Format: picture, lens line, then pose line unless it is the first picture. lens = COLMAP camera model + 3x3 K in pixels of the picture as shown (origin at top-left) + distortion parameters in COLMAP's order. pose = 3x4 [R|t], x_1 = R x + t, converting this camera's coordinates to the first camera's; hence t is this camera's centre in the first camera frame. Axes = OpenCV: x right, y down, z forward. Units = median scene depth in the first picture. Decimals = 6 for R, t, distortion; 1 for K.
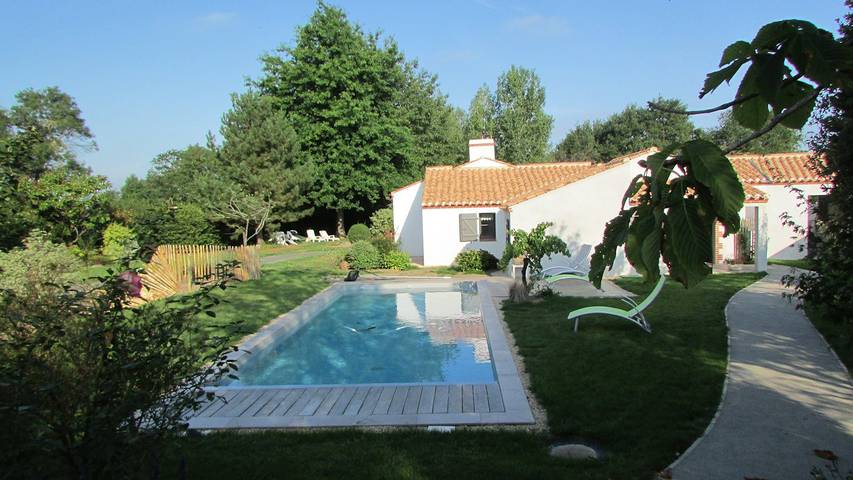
lens RADIAL K [[620.5, 0, 426.5], [0, 620.5, 240.0], [0, 0, 1]] dist [0.003838, -0.081094]
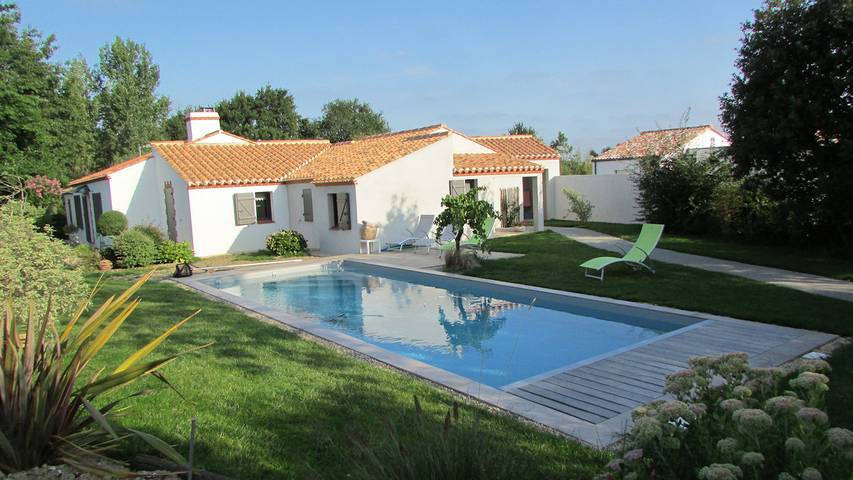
lens RADIAL K [[620.5, 0, 426.5], [0, 620.5, 240.0], [0, 0, 1]] dist [0.003838, -0.081094]
pose [[0.780897, -0.070437, 0.620676, -0.279307], [0.061409, 0.997466, 0.035936, 0.008260], [-0.621634, 0.010052, 0.783243, 0.146269]]
